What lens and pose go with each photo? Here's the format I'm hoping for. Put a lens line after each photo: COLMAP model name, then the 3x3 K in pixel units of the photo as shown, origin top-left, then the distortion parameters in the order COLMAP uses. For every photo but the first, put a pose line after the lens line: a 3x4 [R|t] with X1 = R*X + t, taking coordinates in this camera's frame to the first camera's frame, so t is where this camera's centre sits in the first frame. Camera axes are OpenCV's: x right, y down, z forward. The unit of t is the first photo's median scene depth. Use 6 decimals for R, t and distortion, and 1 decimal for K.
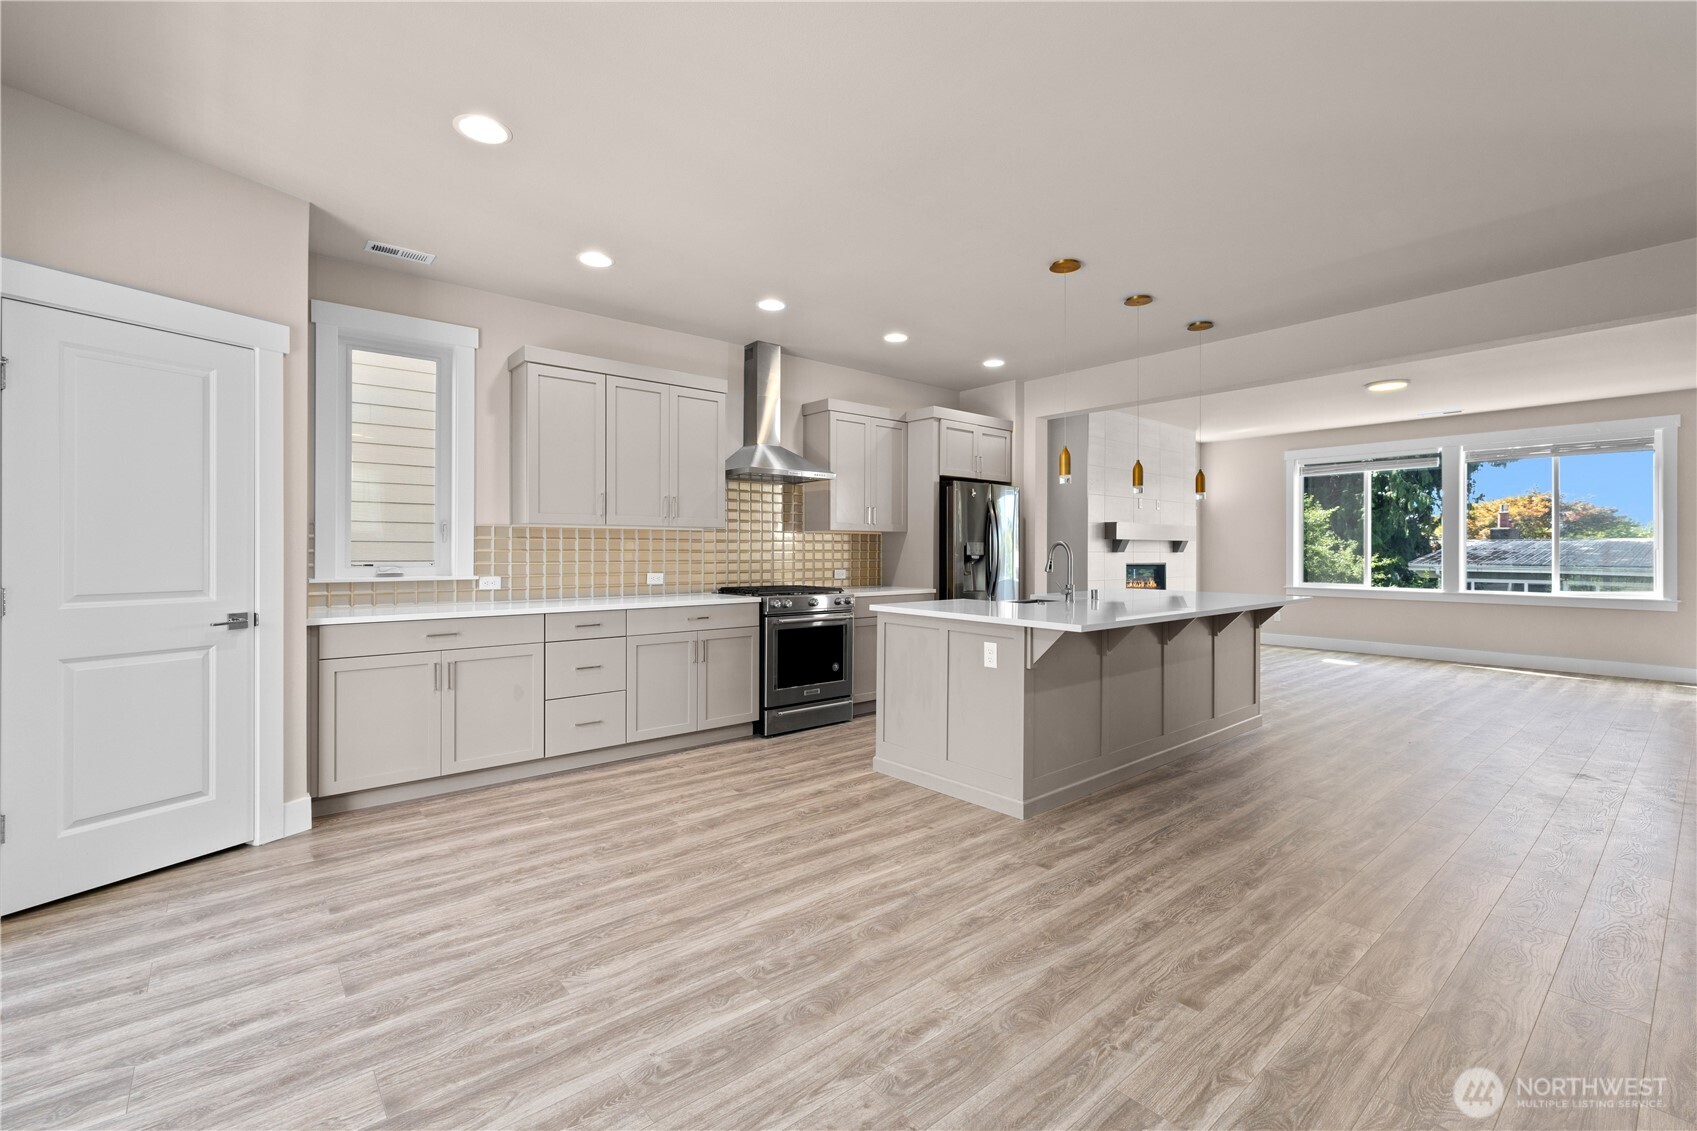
lens RADIAL K [[728.4, 0, 838.6], [0, 728.4, 550.1], [0, 0, 1]] dist [0.008365, -0.000263]
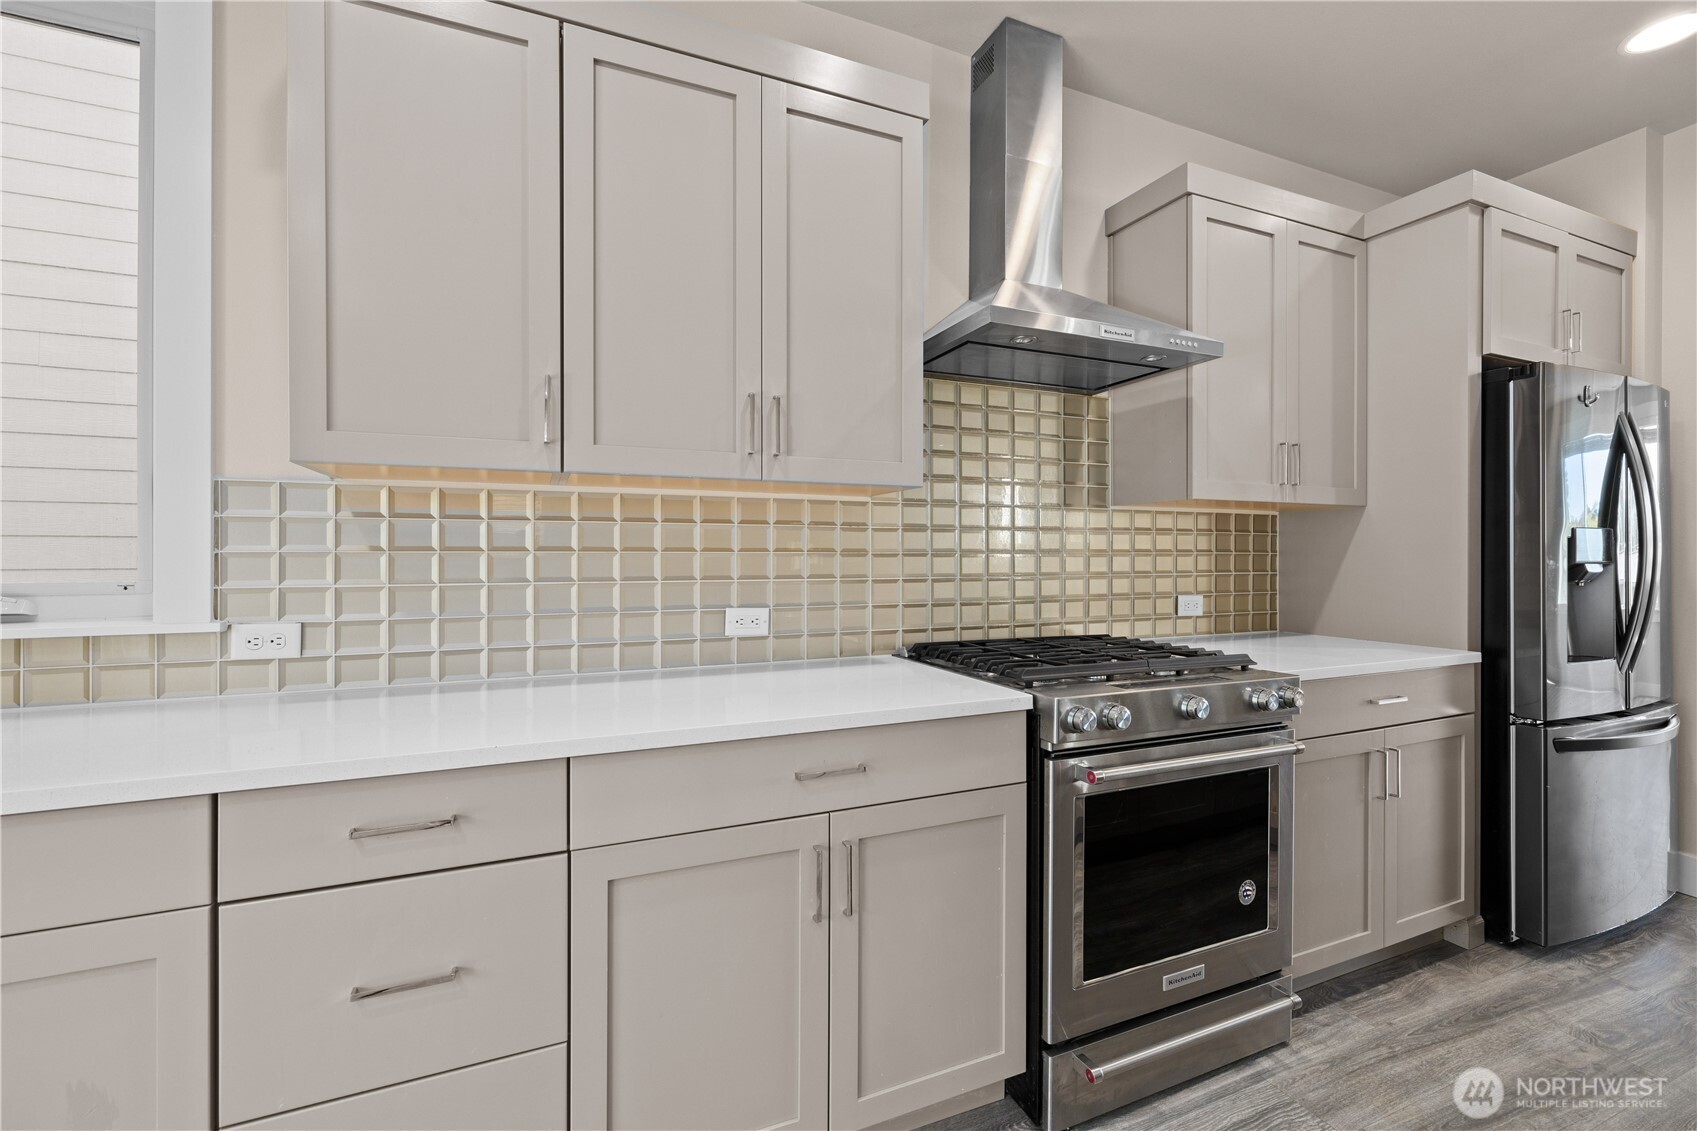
lens RADIAL K [[714.6, 0, 837.8], [0, 714.6, 553.0], [0, 0, 1]] dist [0.003377, 0.000110]
pose [[0.958234, -0.001099, -0.285983, -0.109276], [0.000764, 0.999999, -0.001285, 0.002648], [0.285984, 0.001013, 0.958234, 0.747385]]
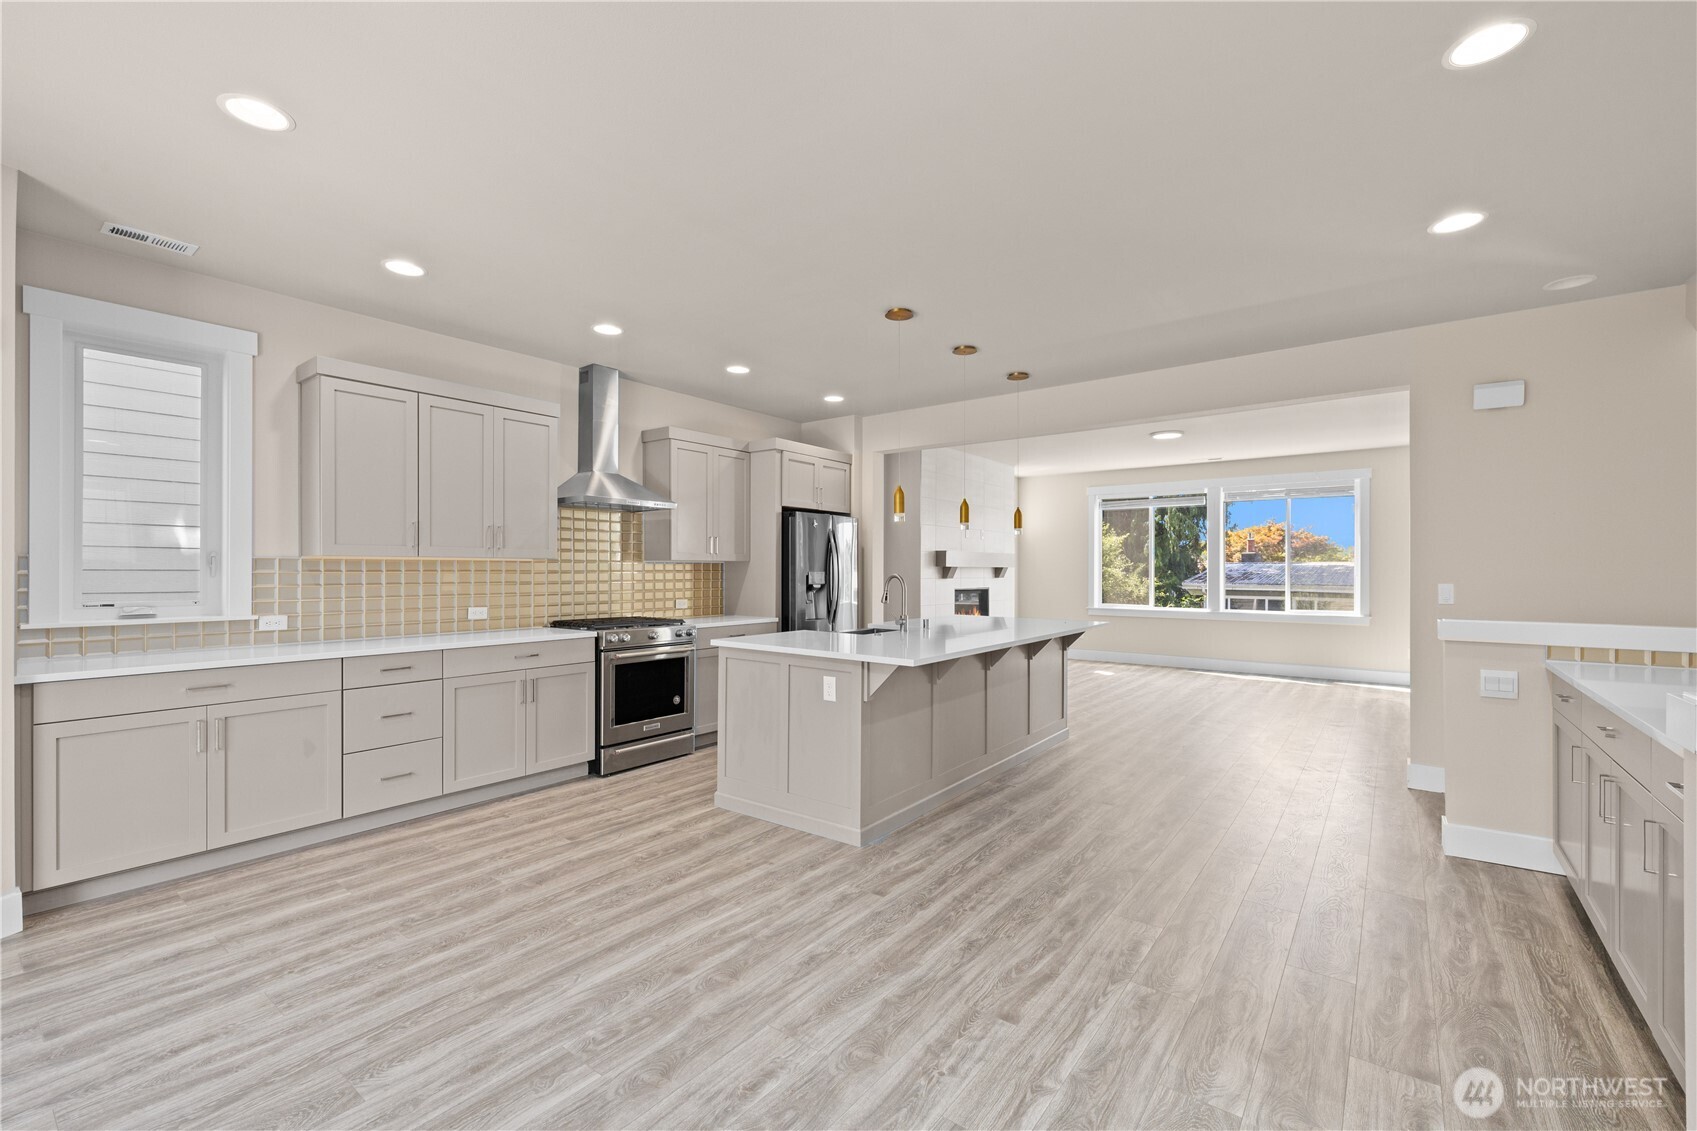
lens RADIAL K [[714.6, 0, 838.8], [0, 714.6, 571.1], [0, 0, 1]] dist [0.003377, 0.000110]
pose [[0.977065, -0.000605, 0.212939, 0.005196], [0.000003, 0.999996, 0.002826, -0.019932], [-0.212940, -0.002761, 0.977061, 0.010663]]
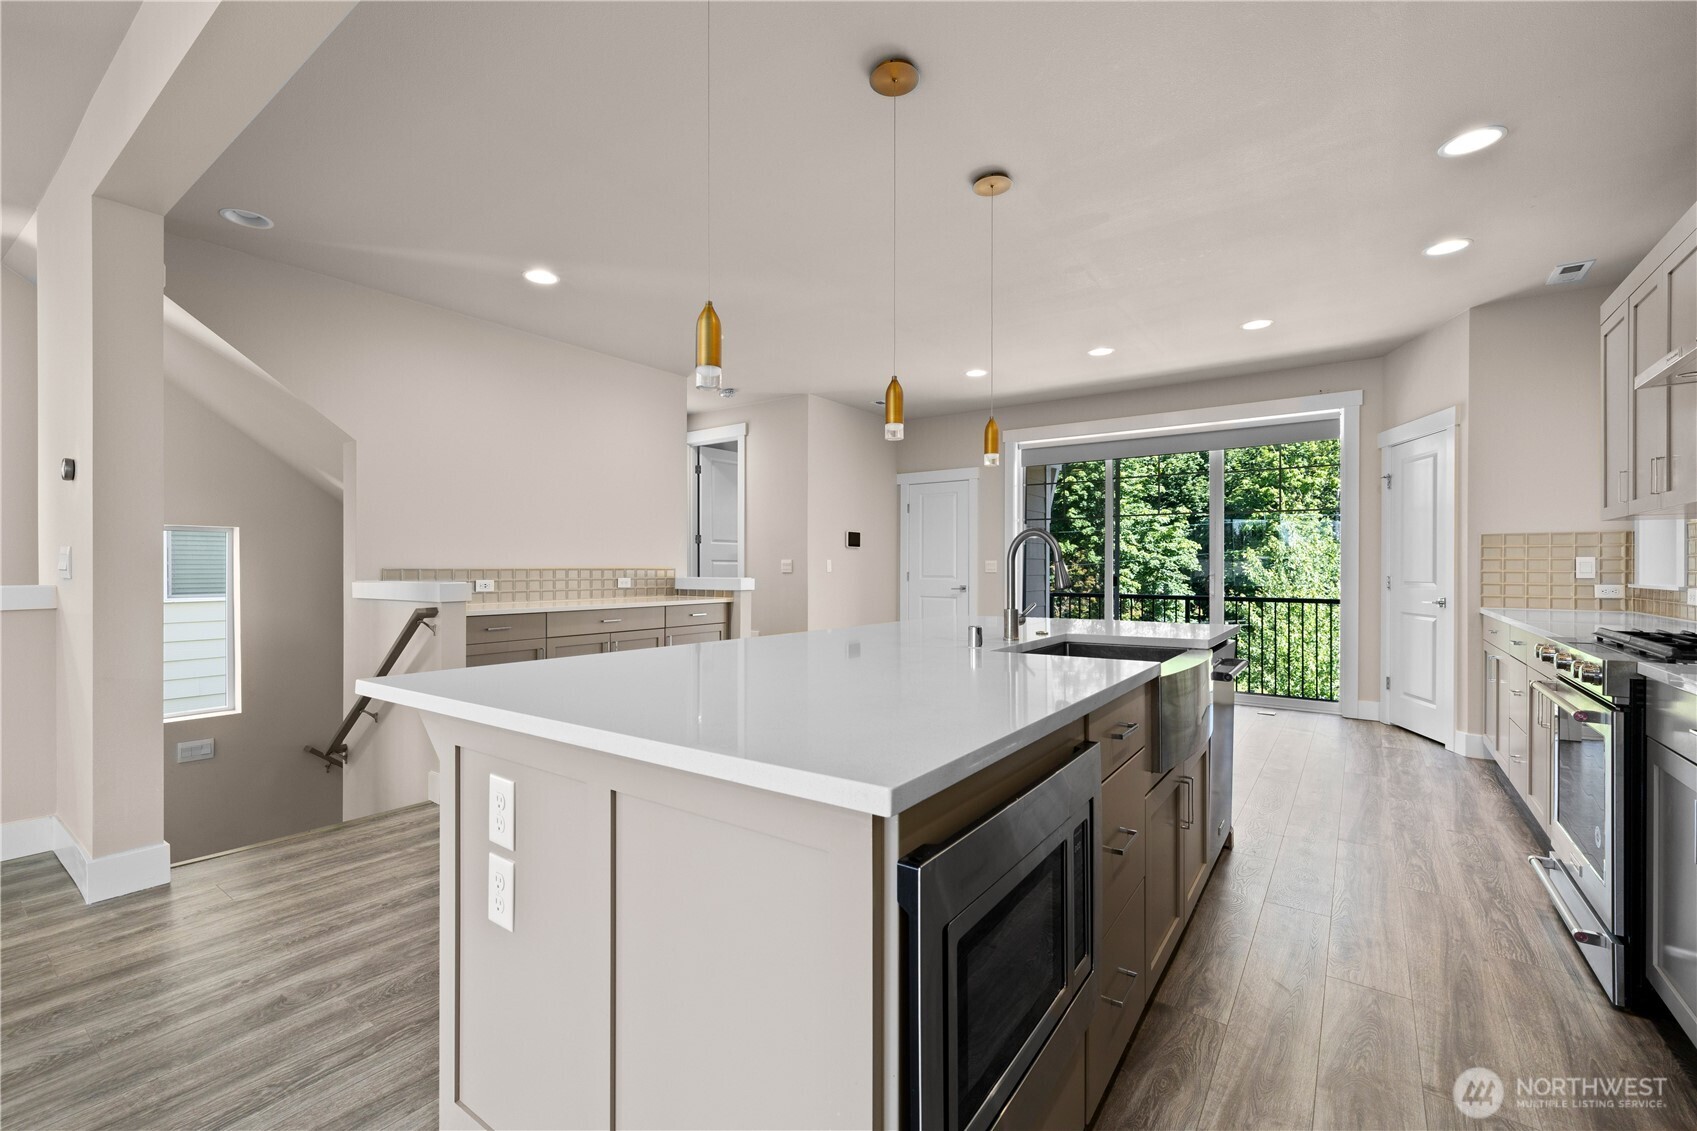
lens RADIAL K [[728.4, 0, 823.5], [0, 728.4, 572.3], [0, 0, 1]] dist [0.008365, -0.000263]
pose [[-0.971628, -0.001964, -0.236504, 0.601557], [-0.003293, 0.999981, 0.005224, 0.017361], [0.236490, 0.005855, -0.971616, 1.541493]]
